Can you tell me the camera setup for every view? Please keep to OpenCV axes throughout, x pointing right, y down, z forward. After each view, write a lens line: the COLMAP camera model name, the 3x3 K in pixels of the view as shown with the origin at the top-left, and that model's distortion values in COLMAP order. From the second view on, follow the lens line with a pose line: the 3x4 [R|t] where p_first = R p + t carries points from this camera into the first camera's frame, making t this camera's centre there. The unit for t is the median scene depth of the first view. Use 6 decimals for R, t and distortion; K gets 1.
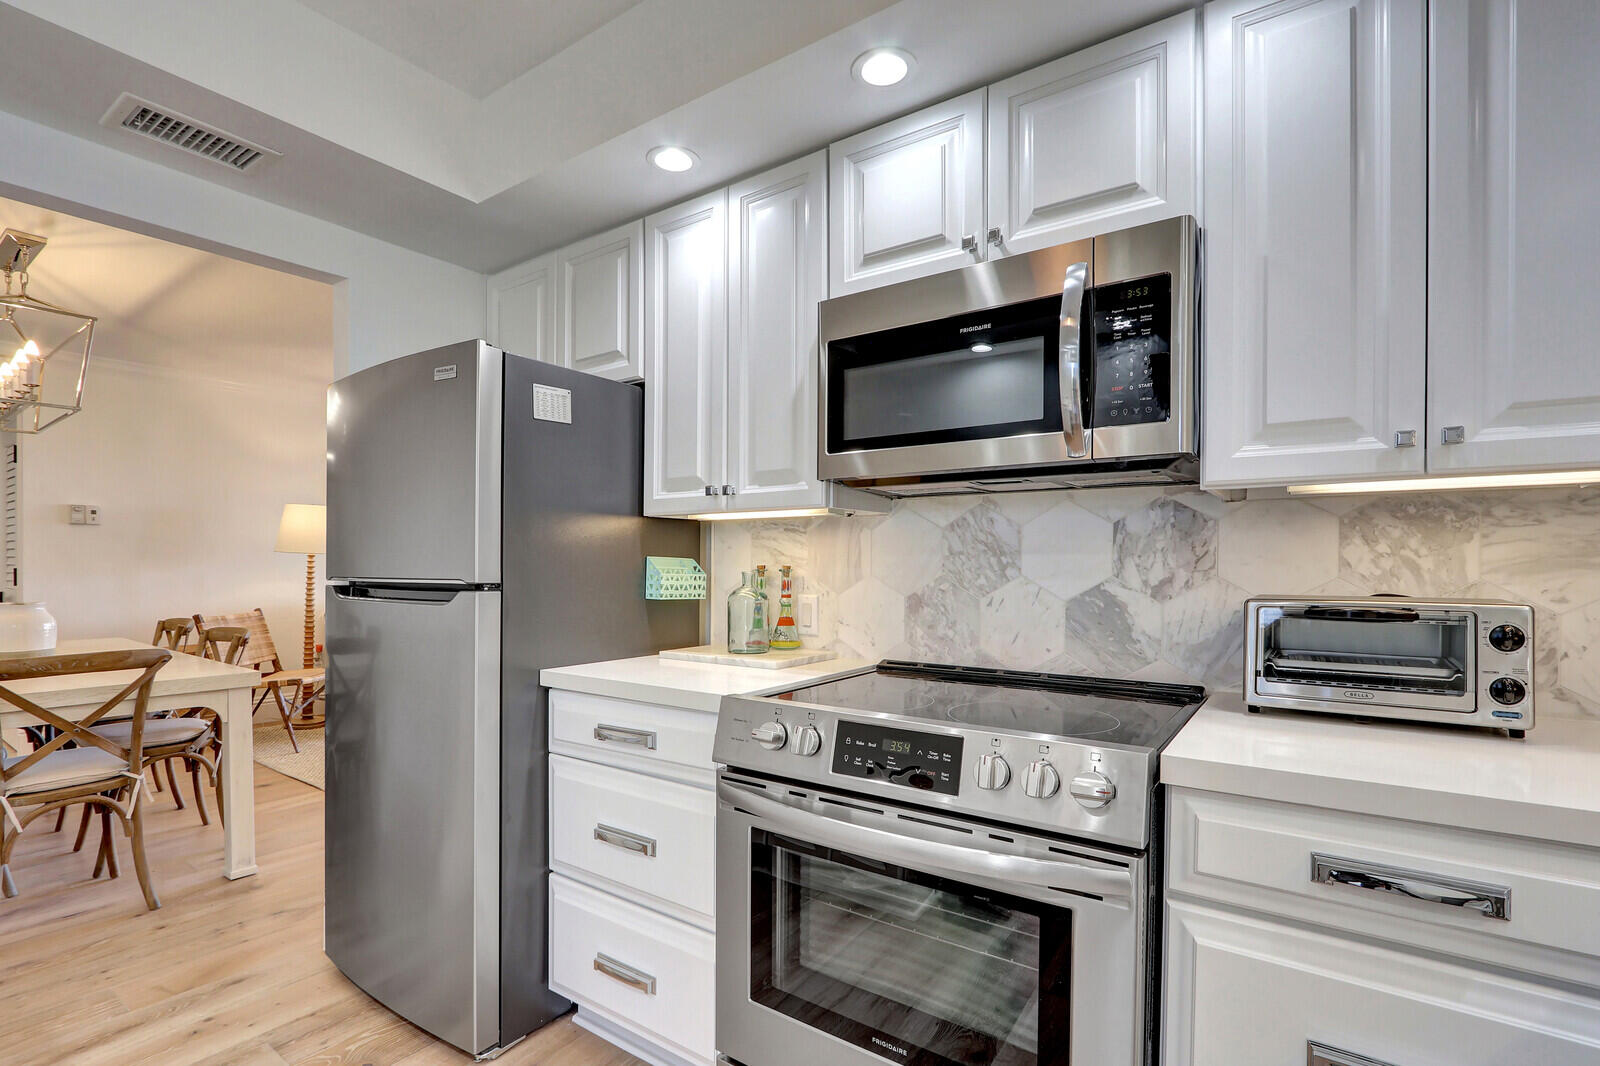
lens RADIAL K [[782.7, 0, 762.5], [0, 782.7, 565.9], [0, 0, 1]] dist [-0.009307, 0.004012]
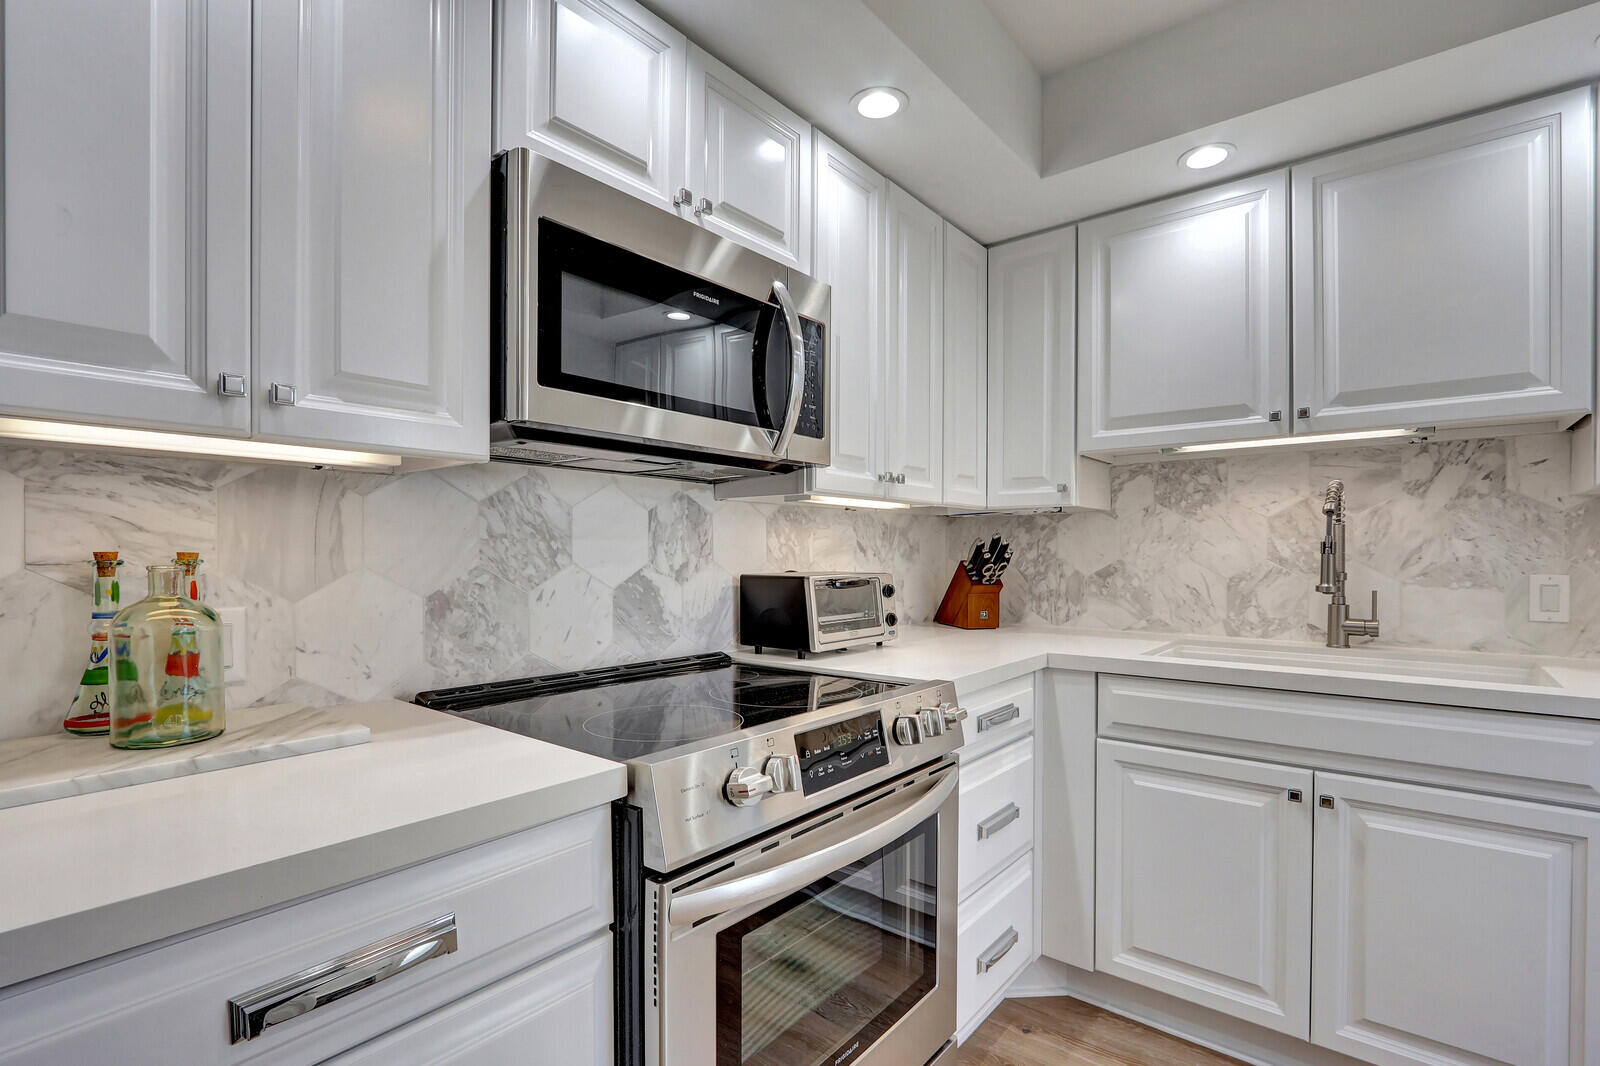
lens RADIAL K [[782.7, 0, 795.0], [0, 782.7, 554.0], [0, 0, 1]] dist [-0.009307, 0.004012]
pose [[0.021533, -0.001213, 0.999767, -0.544684], [0.002787, 0.999995, 0.001153, 0.001564], [-0.999764, 0.002762, 0.021536, 0.719587]]
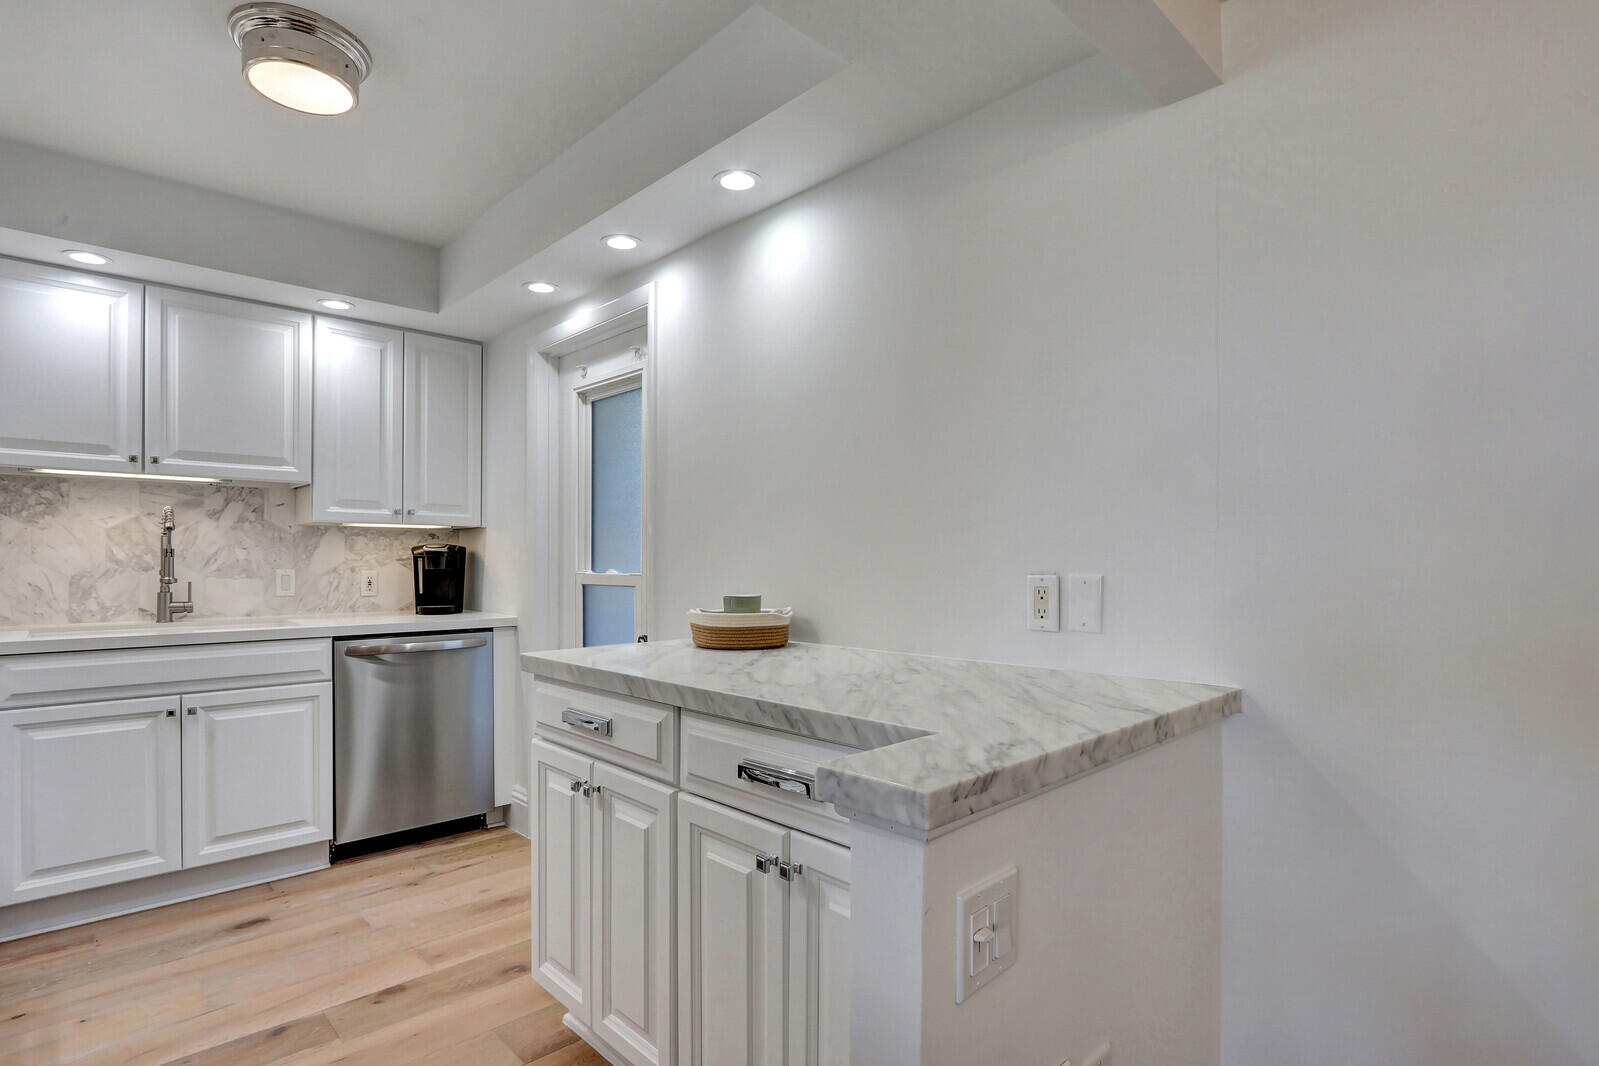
lens RADIAL K [[782.2, 0, 754.1], [0, 782.2, 569.9], [0, 0, 1]] dist [-0.009307, 0.004012]
pose [[-0.980715, -0.006008, 0.195351, -0.701153], [-0.003218, 0.999888, 0.014597, 0.002725], [-0.195417, 0.013687, -0.980625, 0.967697]]
